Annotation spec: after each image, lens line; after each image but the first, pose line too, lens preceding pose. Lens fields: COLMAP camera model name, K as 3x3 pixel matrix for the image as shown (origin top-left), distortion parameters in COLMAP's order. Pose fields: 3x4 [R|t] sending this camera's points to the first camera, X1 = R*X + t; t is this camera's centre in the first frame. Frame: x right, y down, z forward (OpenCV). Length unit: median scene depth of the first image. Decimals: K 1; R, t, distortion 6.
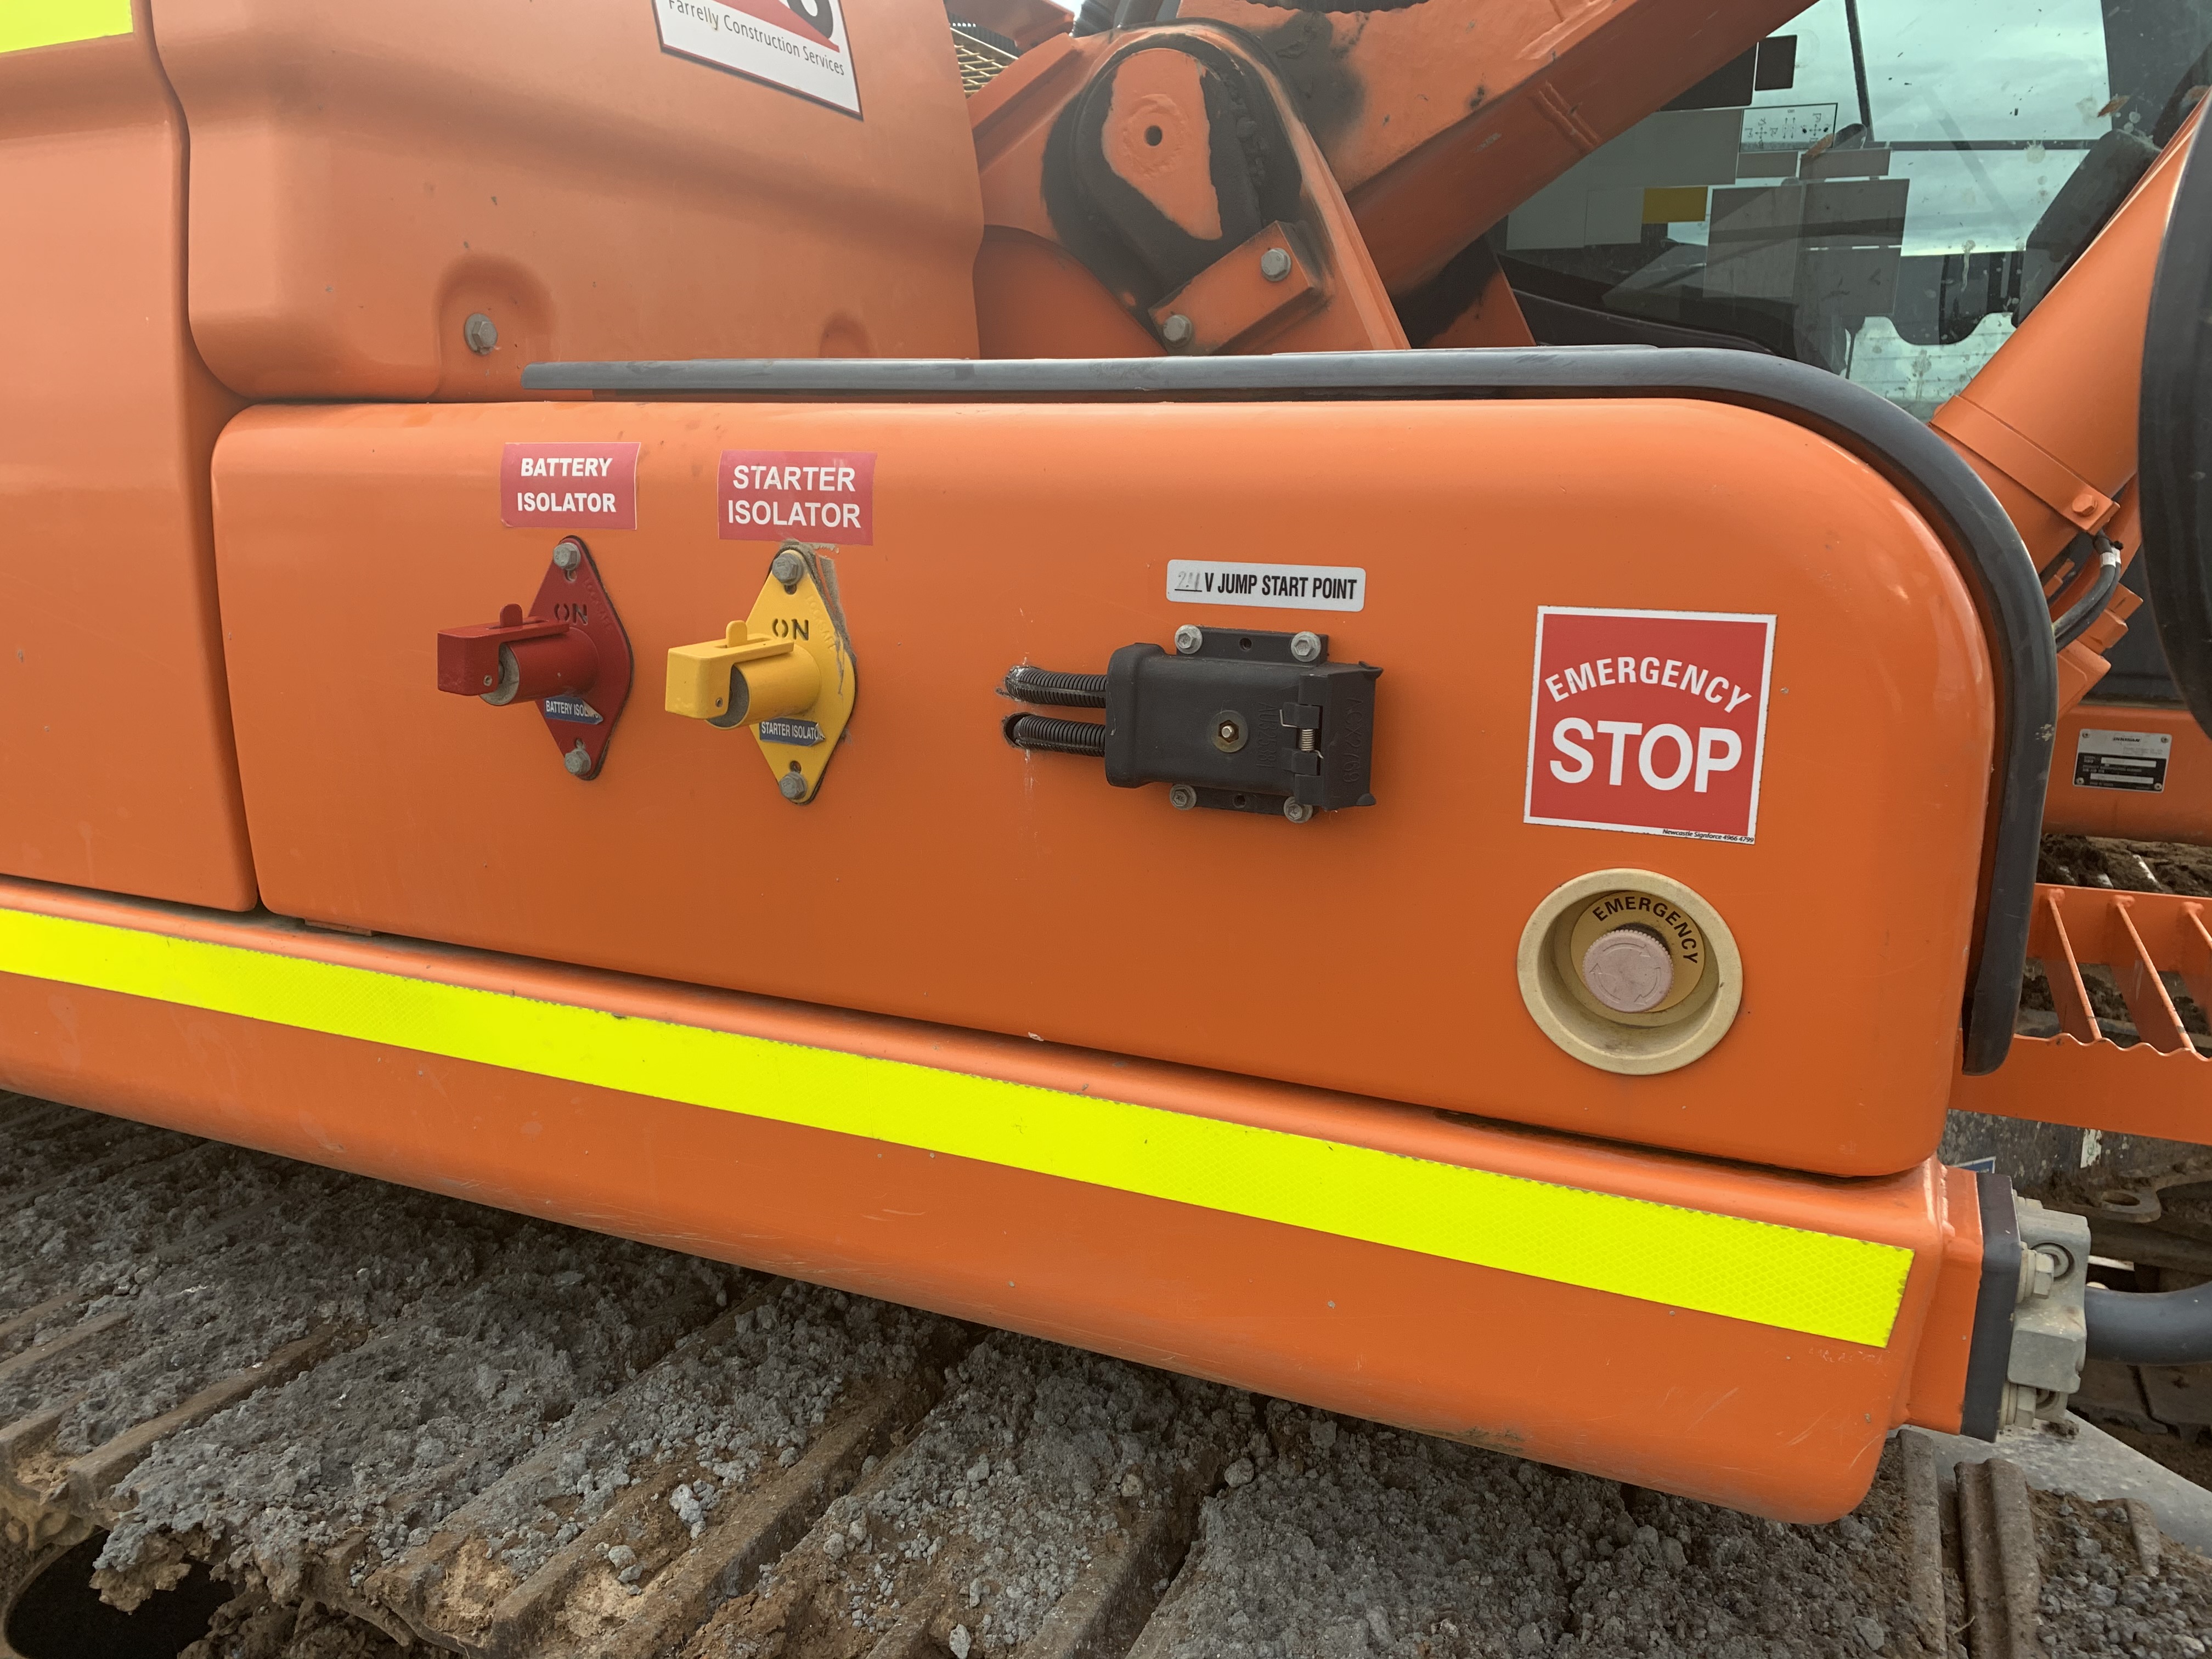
lens RADIAL K [[1714.2, 0, 1106.0], [0, 1714.2, 829.5], [0, 0, 1]] dist [-0.013584, 0.050189]
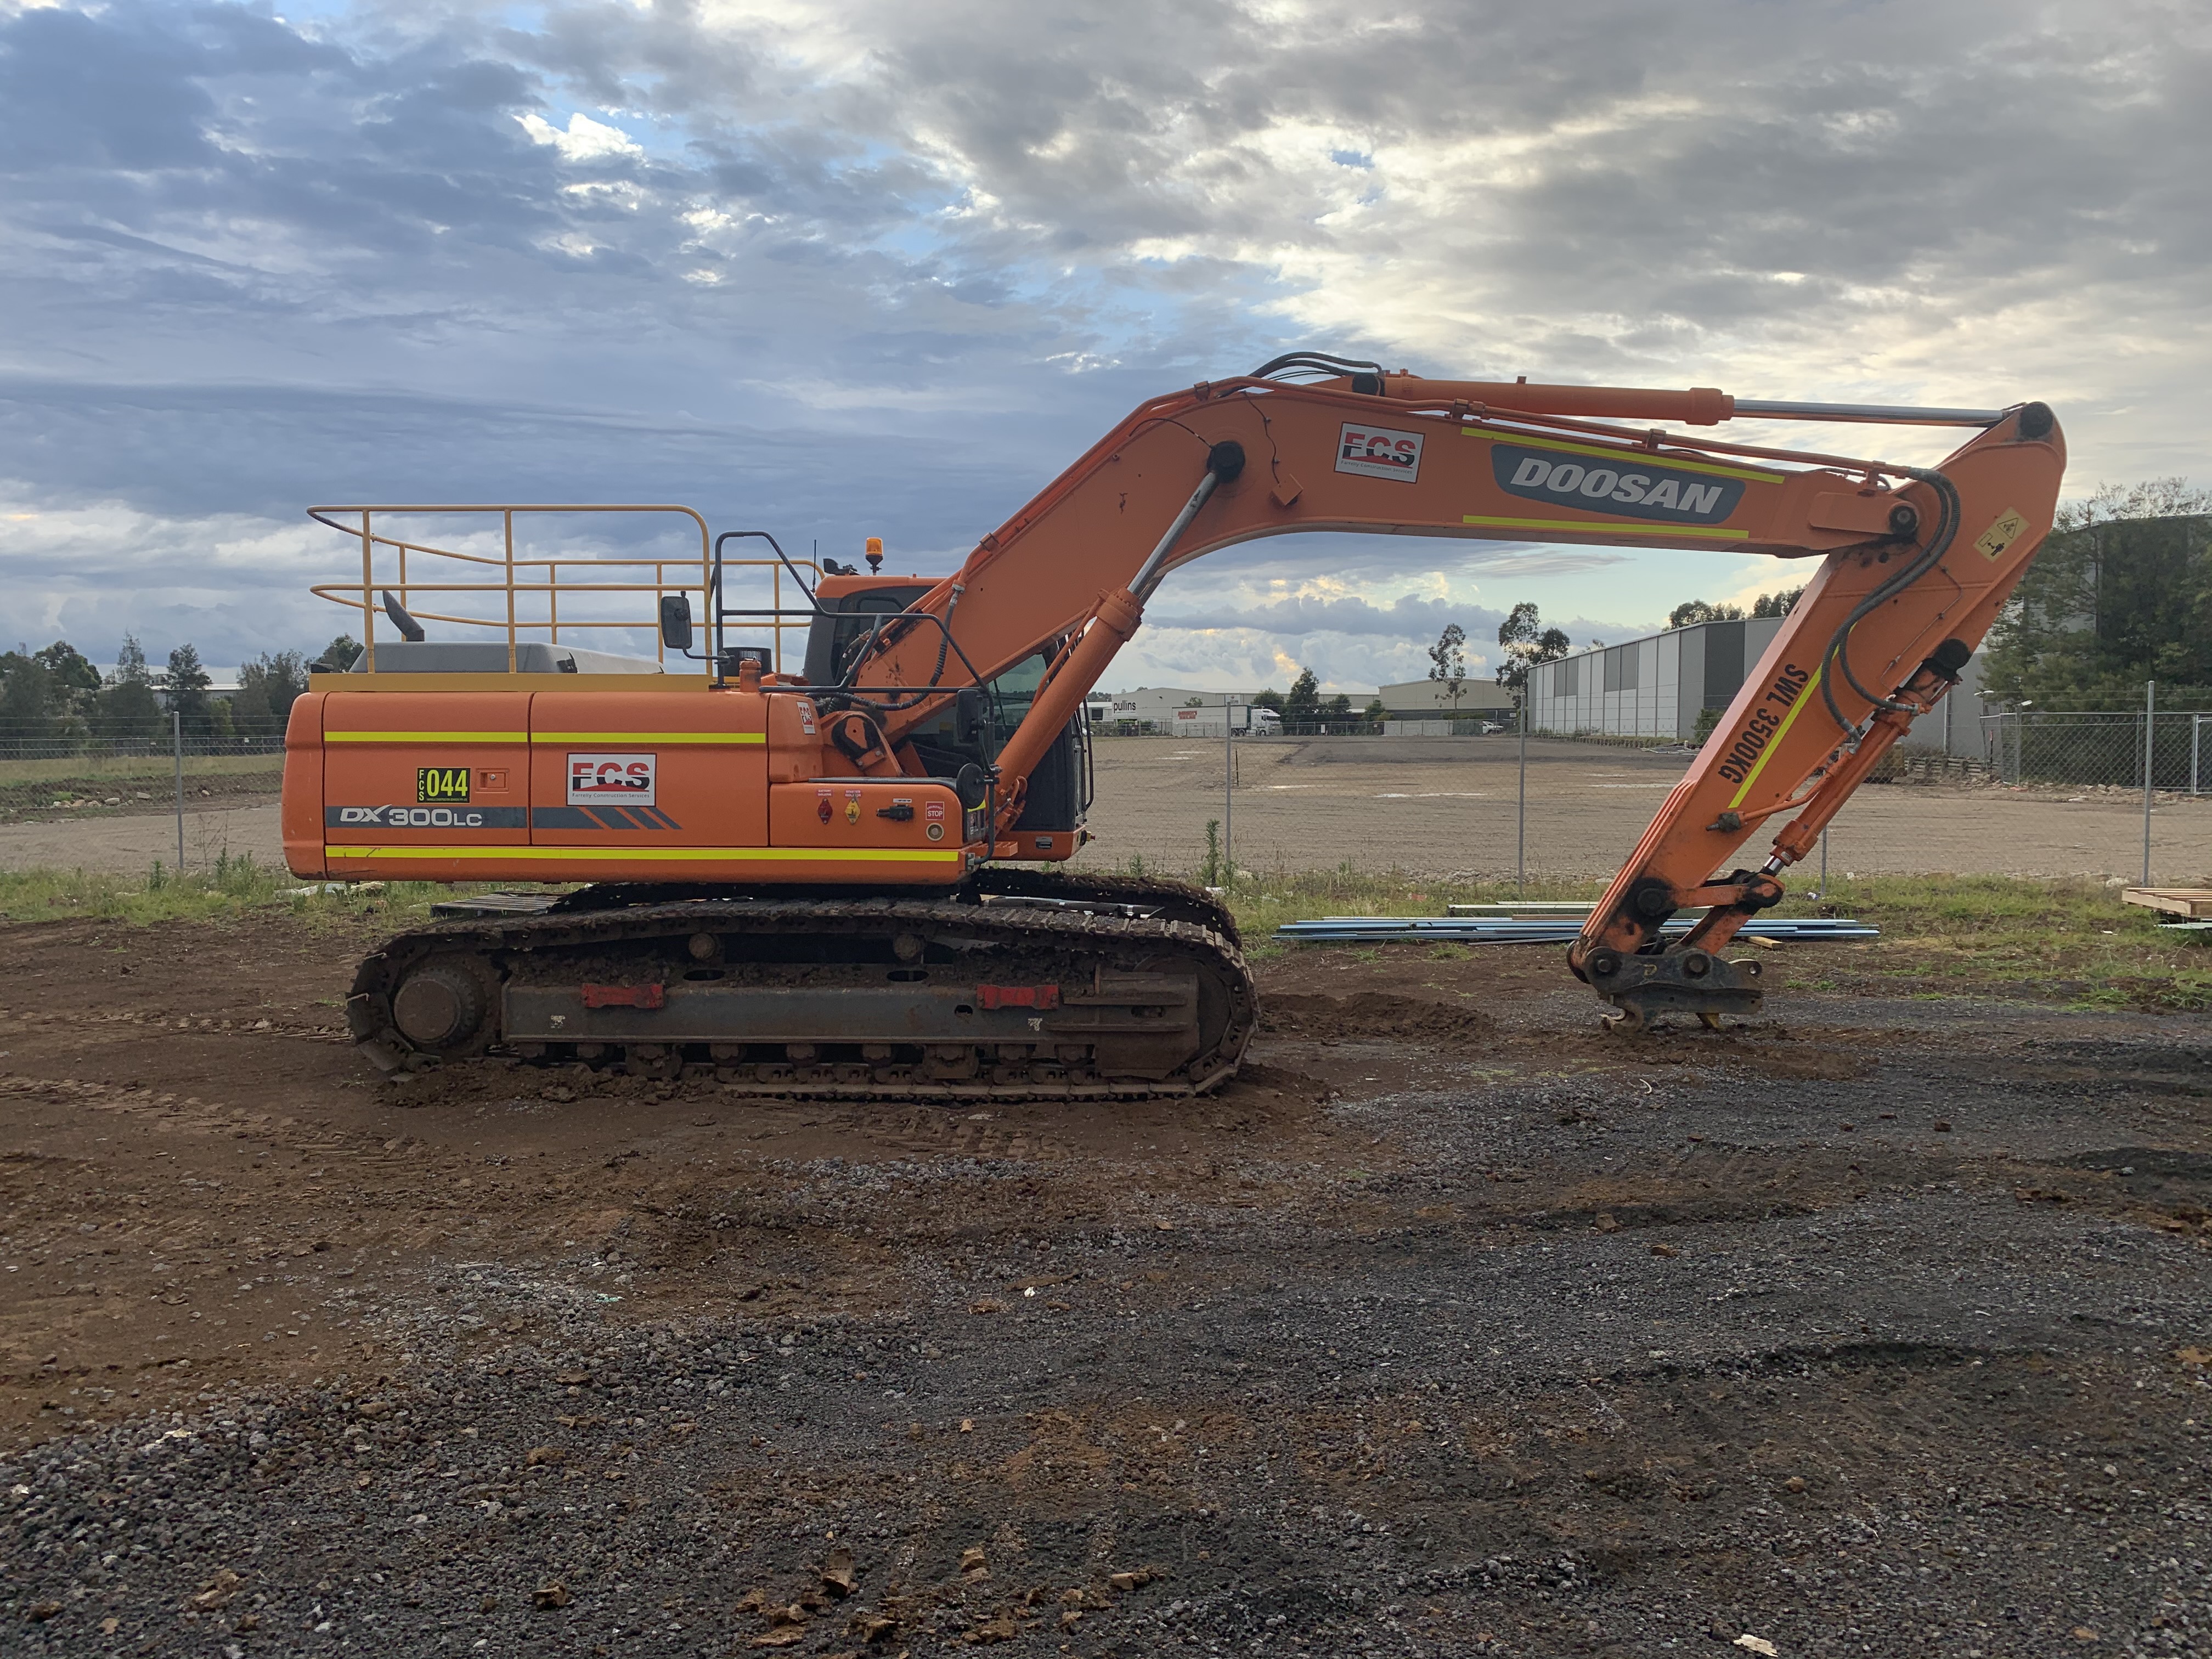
lens RADIAL K [[1714.2, 0, 1106.0], [0, 1714.2, 829.5], [0, 0, 1]] dist [-0.013584, 0.050189]
pose [[0.935012, -0.021662, 0.353954, -1.892548], [0.078131, 0.986189, -0.146039, 1.282874], [-0.345902, 0.164203, 0.923791, -7.039472]]
